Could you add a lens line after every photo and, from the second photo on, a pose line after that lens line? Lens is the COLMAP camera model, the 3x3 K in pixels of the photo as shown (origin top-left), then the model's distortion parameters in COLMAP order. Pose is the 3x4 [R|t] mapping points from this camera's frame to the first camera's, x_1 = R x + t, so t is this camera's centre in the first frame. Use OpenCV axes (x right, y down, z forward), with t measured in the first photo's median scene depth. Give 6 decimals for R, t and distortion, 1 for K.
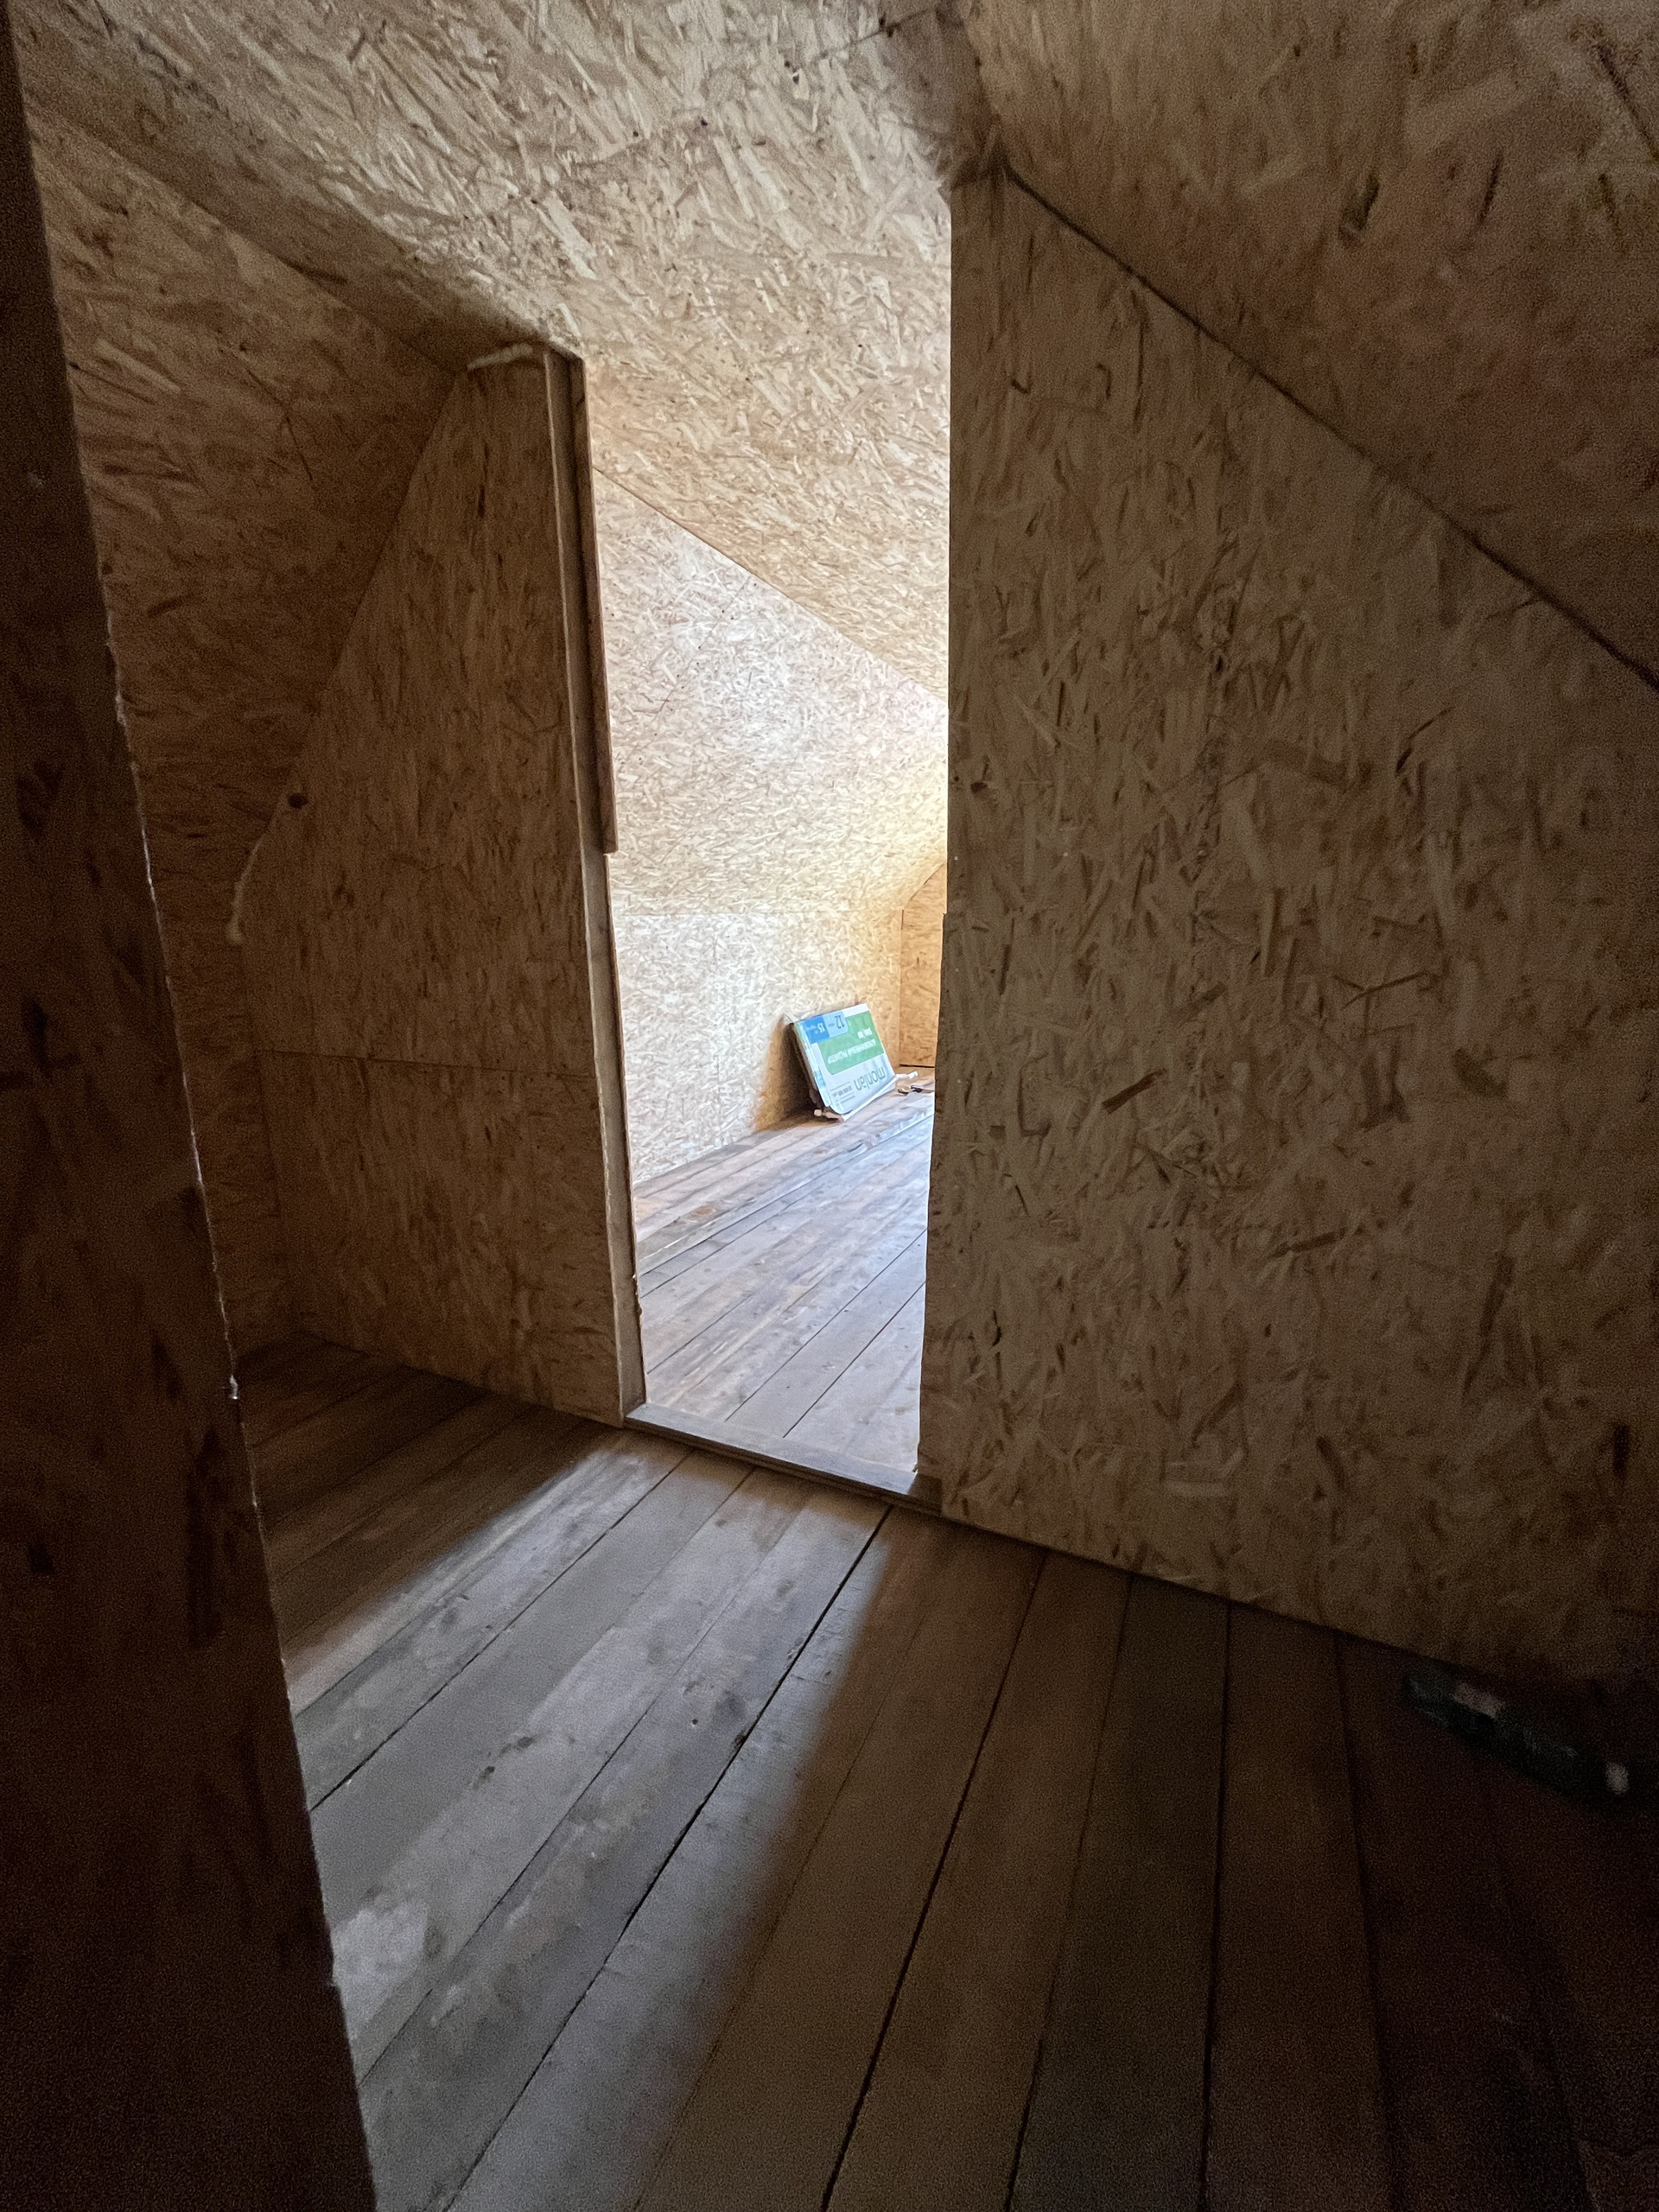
lens RADIAL K [[893.1, 0, 828.0], [0, 893.1, 1101.6], [0, 0, 1]] dist [-0.000934, -0.000245]
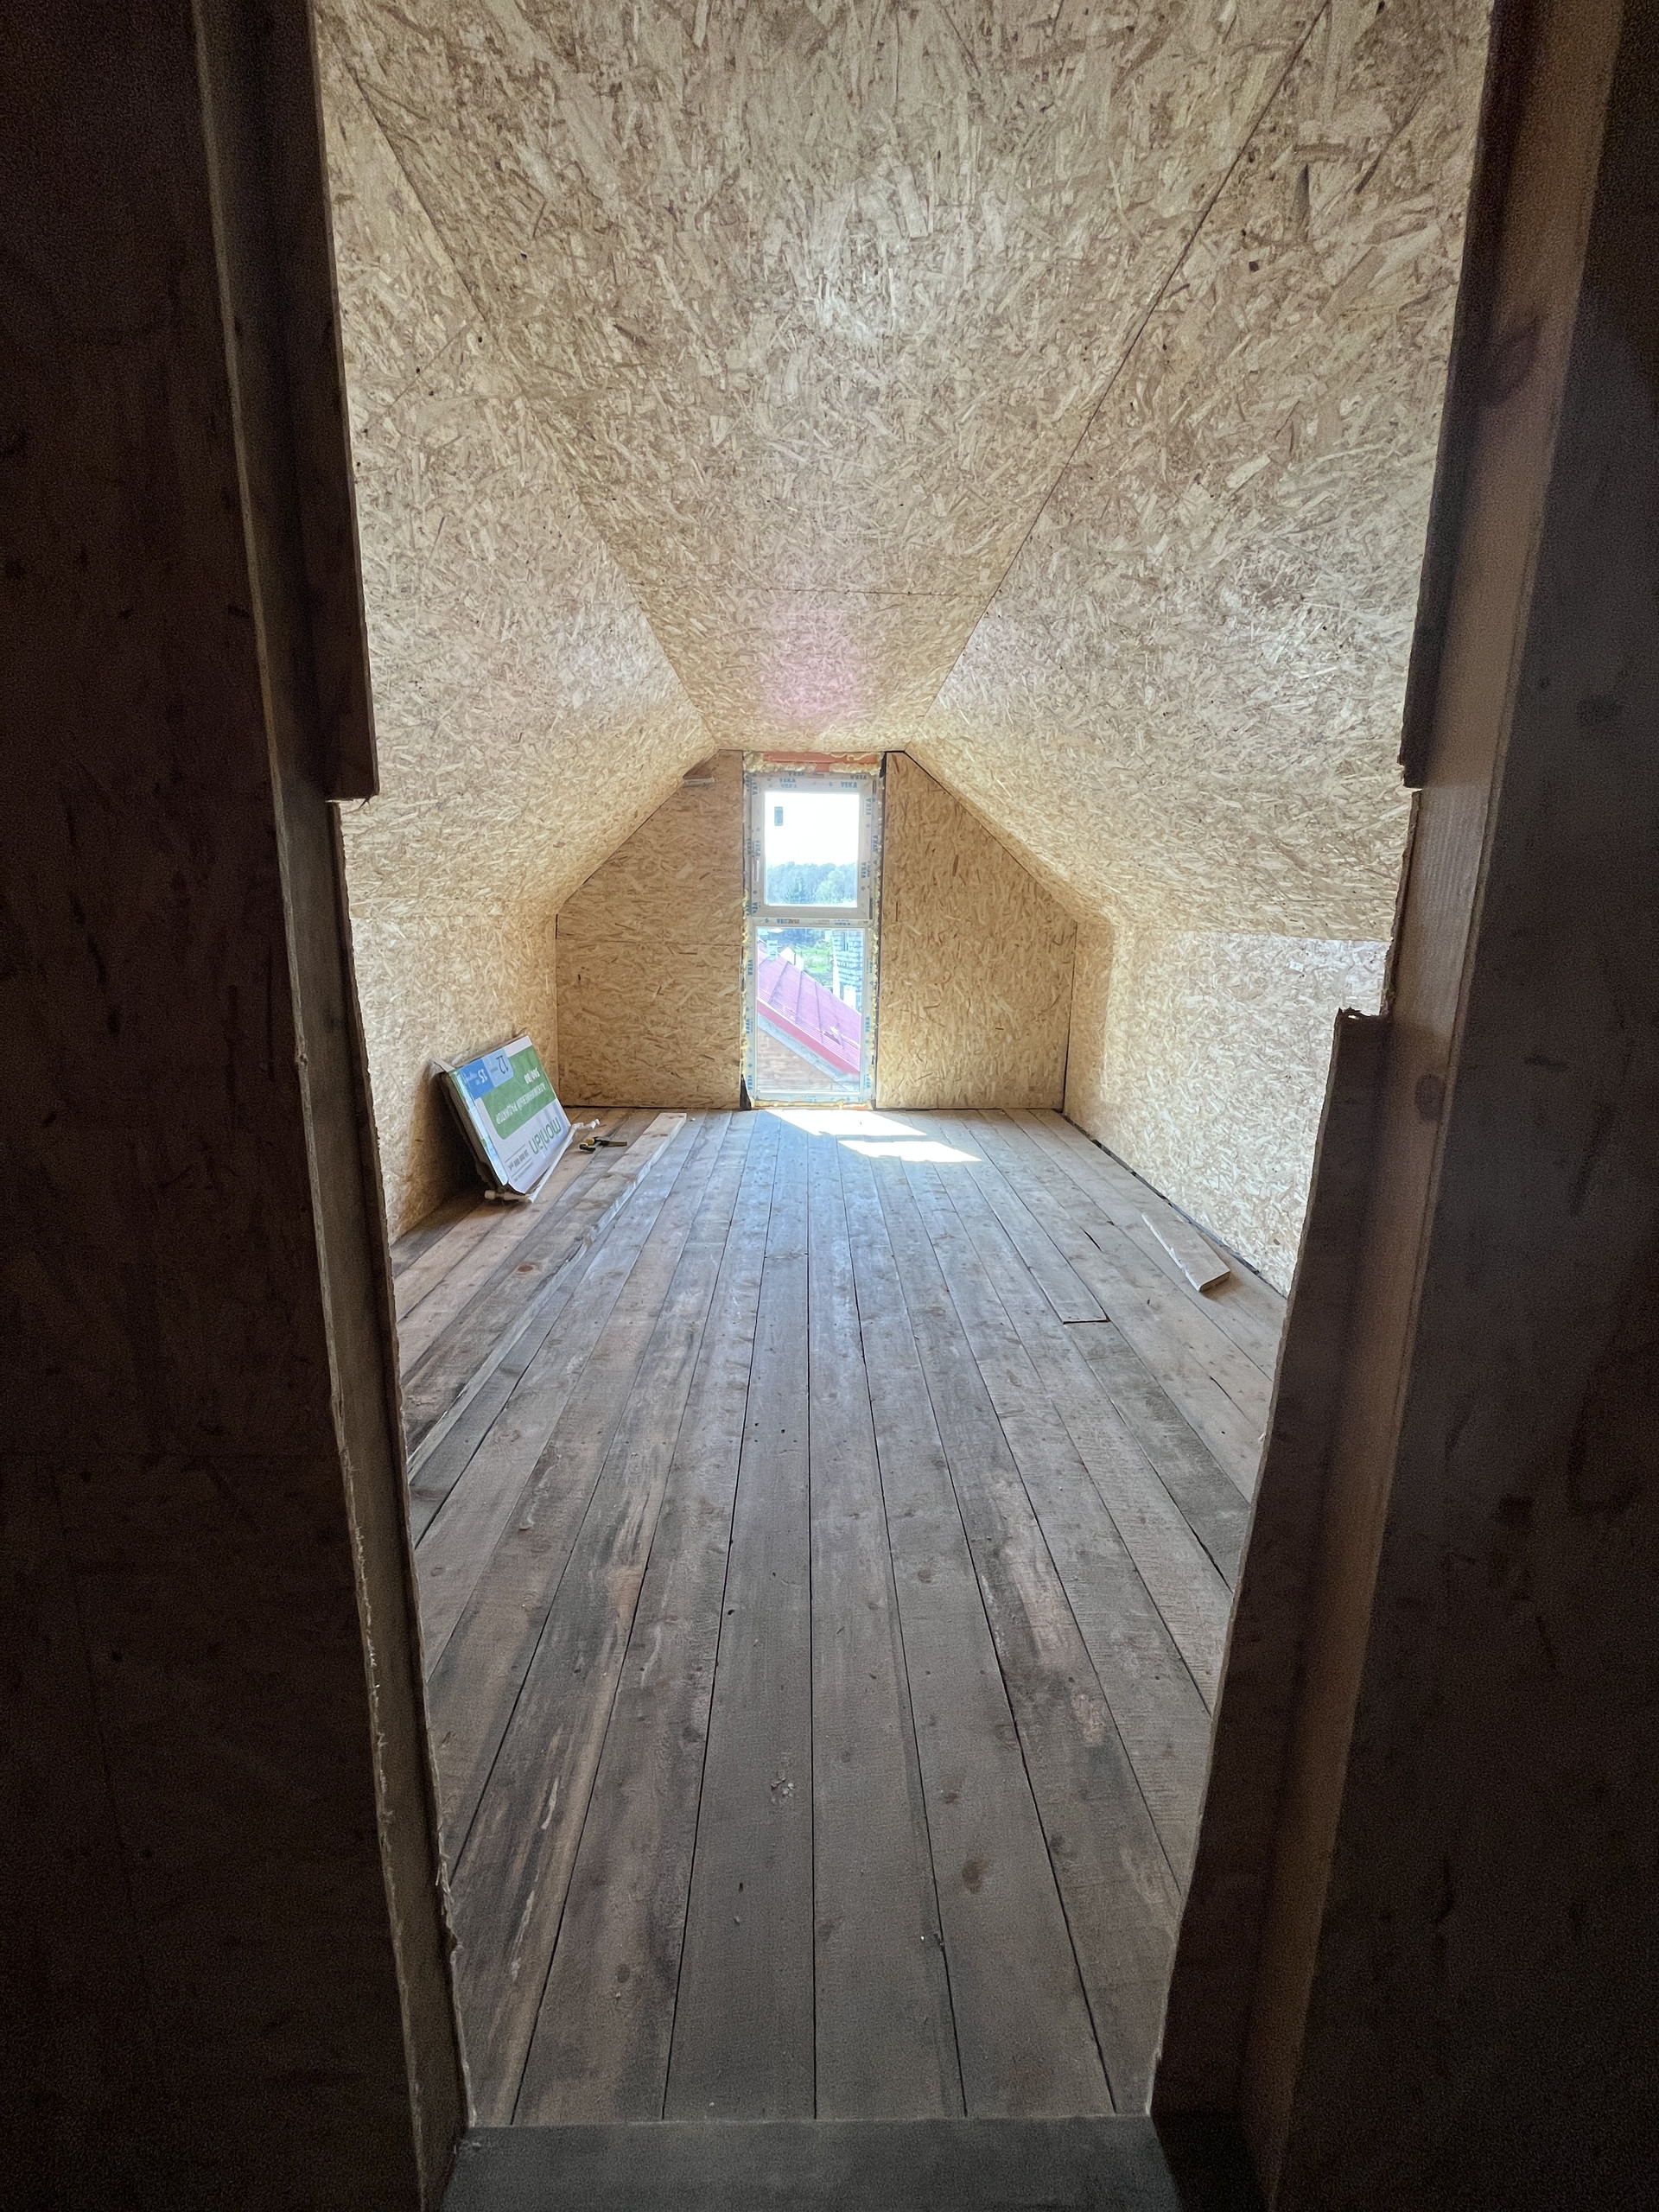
lens RADIAL K [[893.1, 0, 832.1], [0, 893.1, 1098.8], [0, 0, 1]] dist [-0.000934, -0.000245]
pose [[0.888816, -0.057430, 0.454652, -0.145013], [0.058011, 0.998235, 0.012687, -0.094224], [-0.454578, 0.015098, 0.890579, 0.367960]]
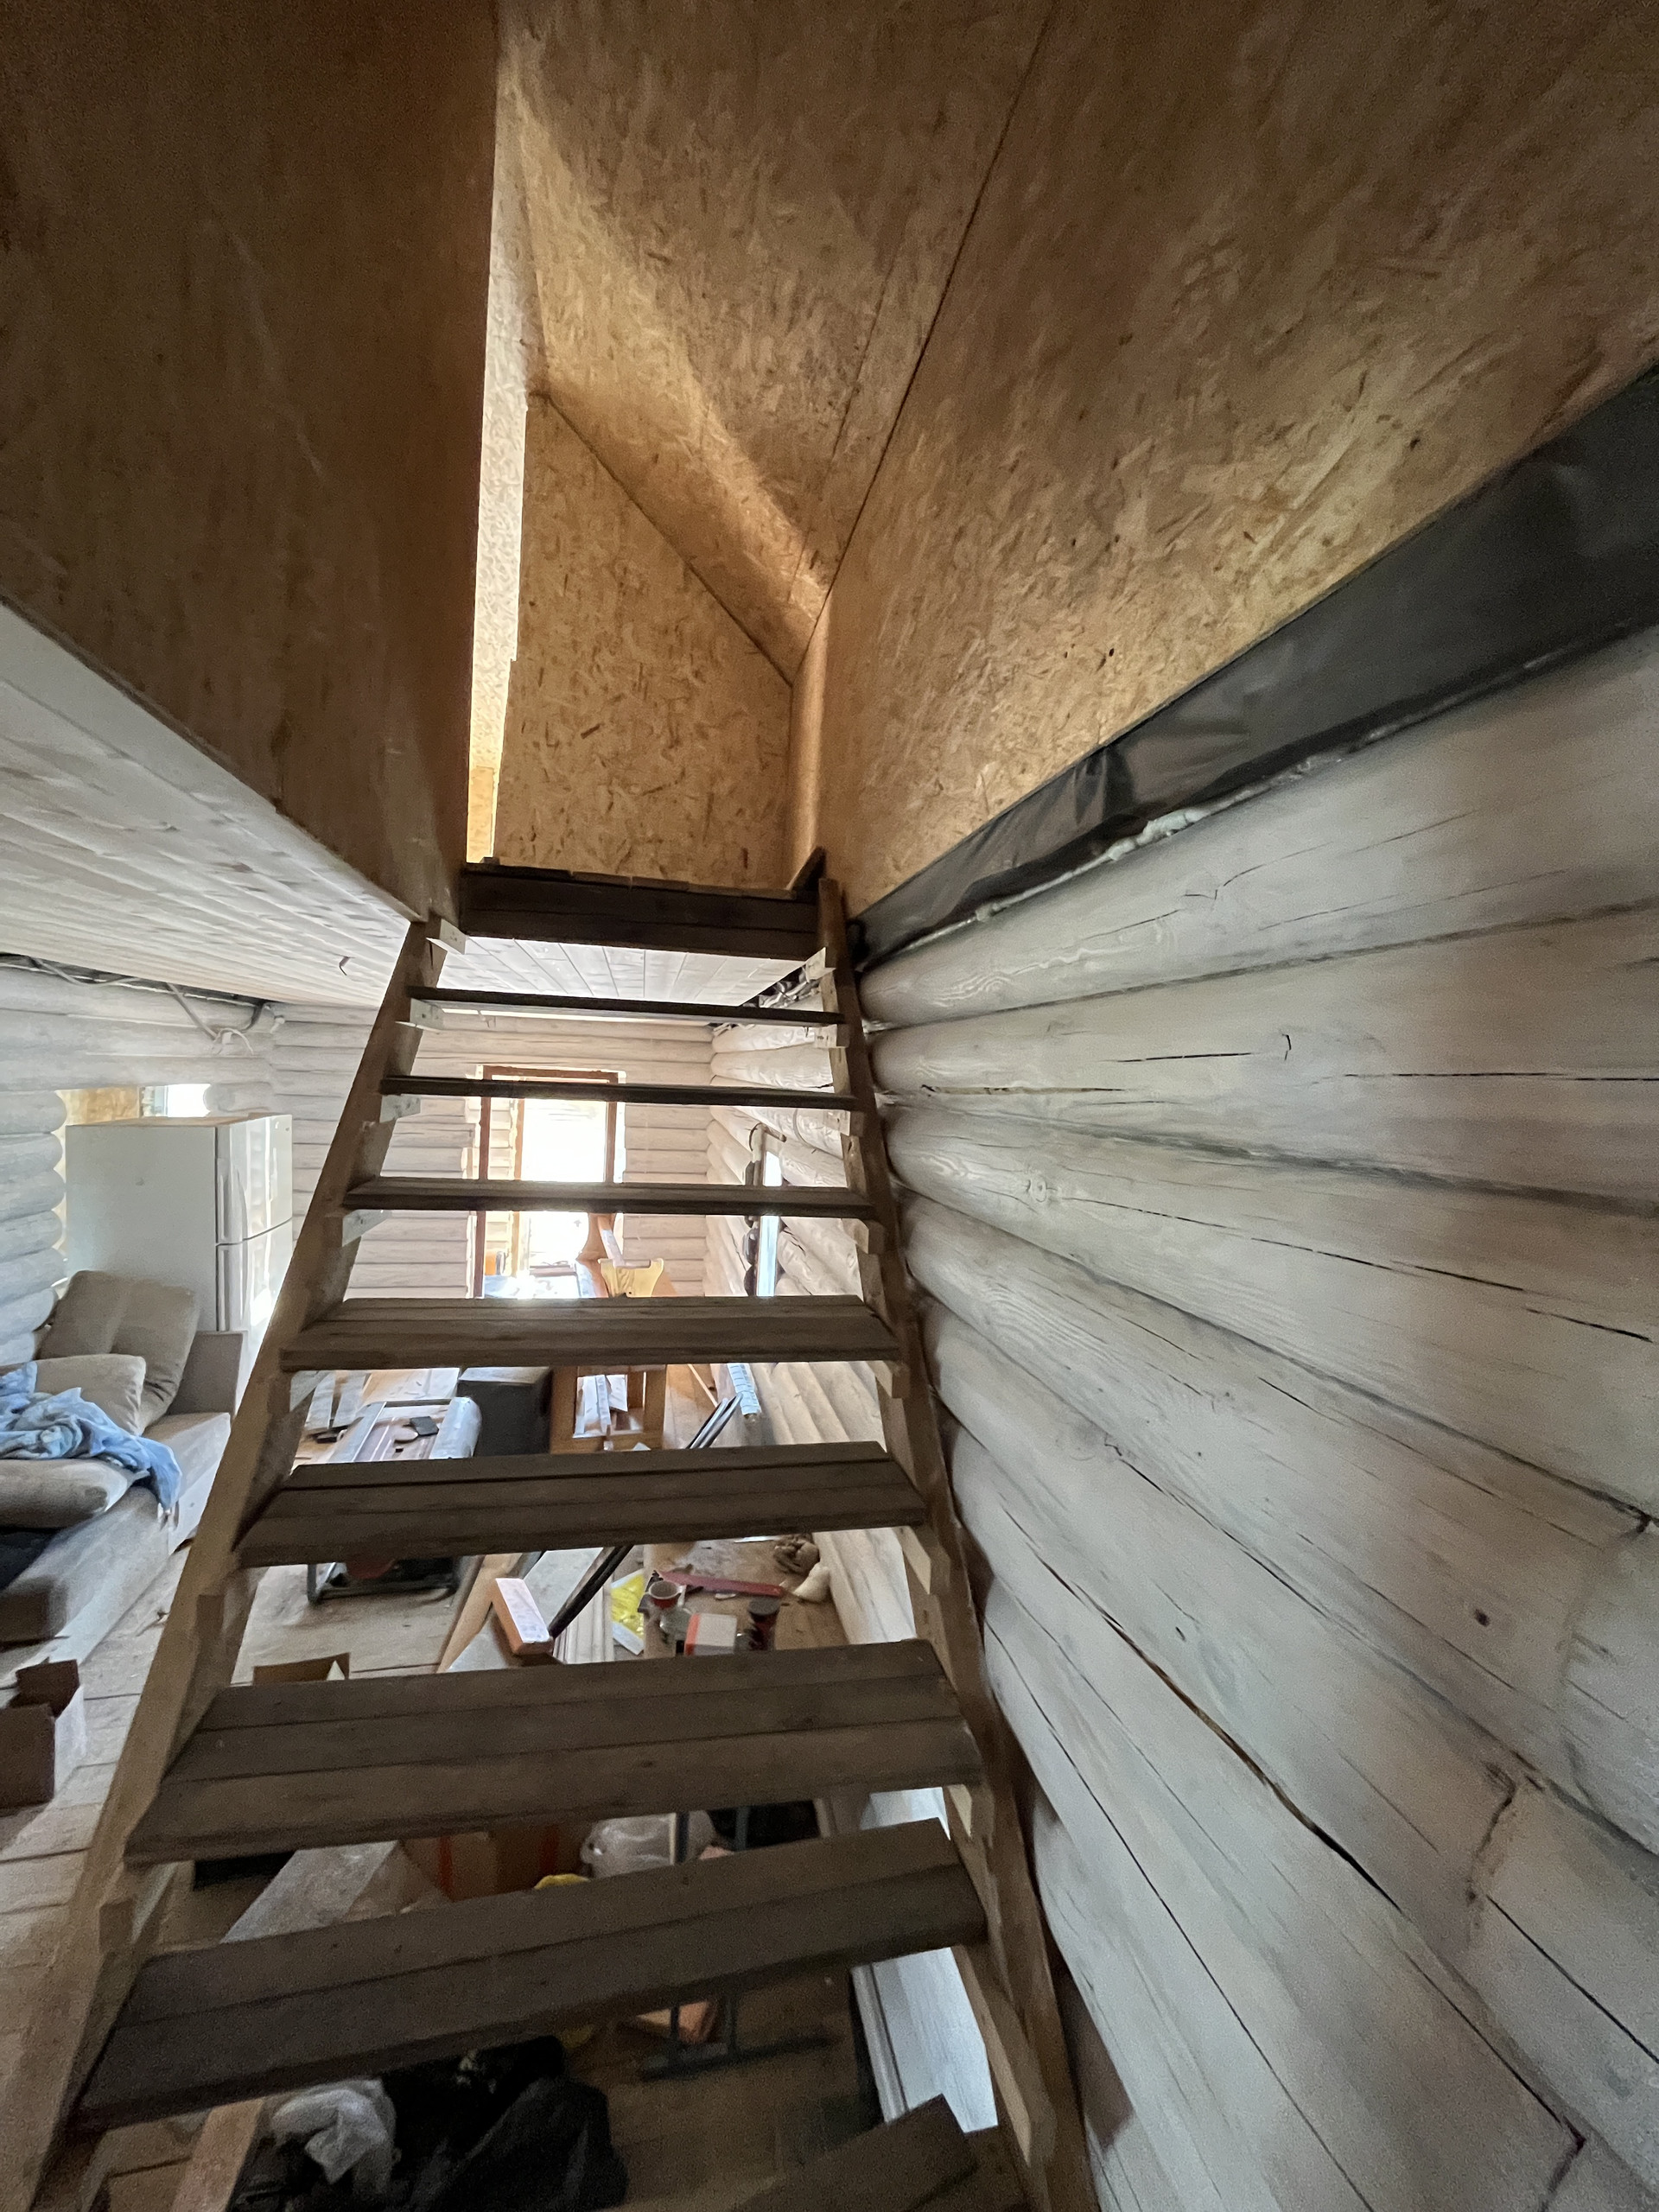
lens RADIAL K [[893.1, 0, 824.0], [0, 893.1, 1096.0], [0, 0, 1]] dist [-0.000934, -0.000245]
pose [[0.782702, 0.048664, 0.620491, -0.313016], [0.055599, 0.987486, -0.147581, 0.659322], [-0.619908, 0.150011, 0.770201, -0.571125]]
